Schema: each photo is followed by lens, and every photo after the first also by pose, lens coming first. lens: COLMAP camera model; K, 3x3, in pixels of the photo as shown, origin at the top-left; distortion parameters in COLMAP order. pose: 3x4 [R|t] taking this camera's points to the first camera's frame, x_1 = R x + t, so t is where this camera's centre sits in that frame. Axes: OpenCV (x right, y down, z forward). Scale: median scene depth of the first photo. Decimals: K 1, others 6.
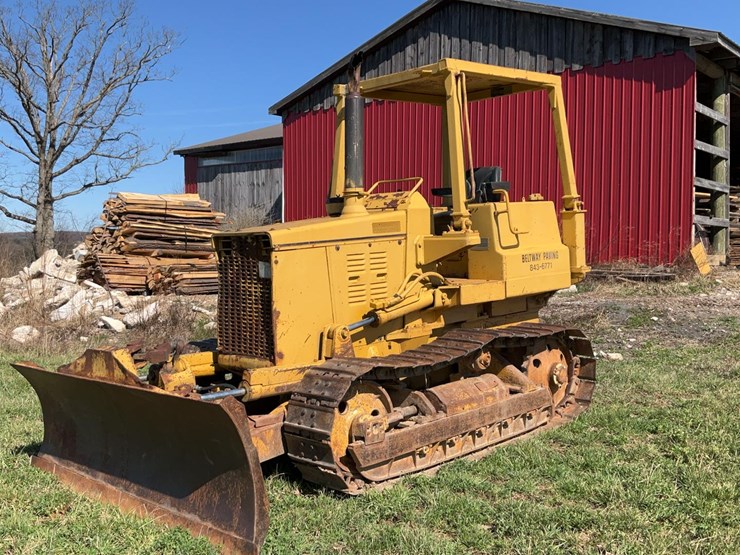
lens RADIAL K [[782.9, 0, 370.2], [0, 782.9, 280.0], [0, 0, 1]] dist [0.054274, 0.000000]
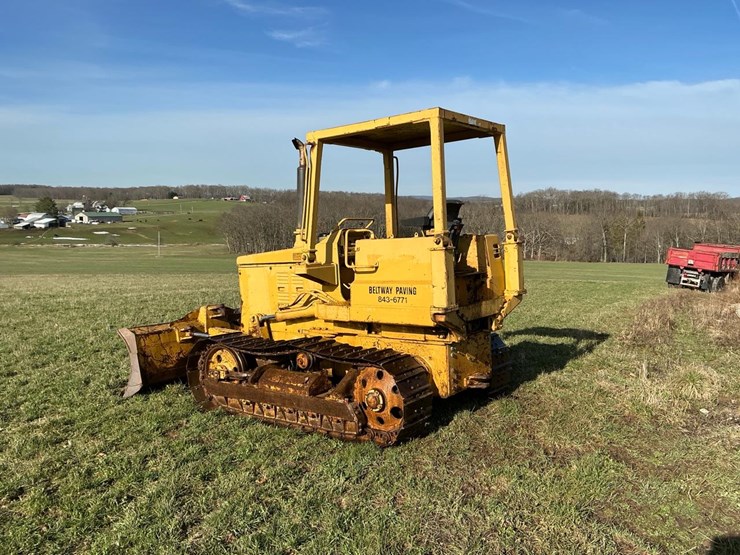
lens RADIAL K [[612.3, 0, 371.8], [0, 612.3, 281.1], [0, 0, 1]] dist [0.080223, -0.131241]
pose [[0.158077, 0.107484, -0.981559, 1.063245], [-0.041867, 0.993894, 0.102092, -0.130621], [0.986539, 0.024956, 0.161612, 0.863626]]
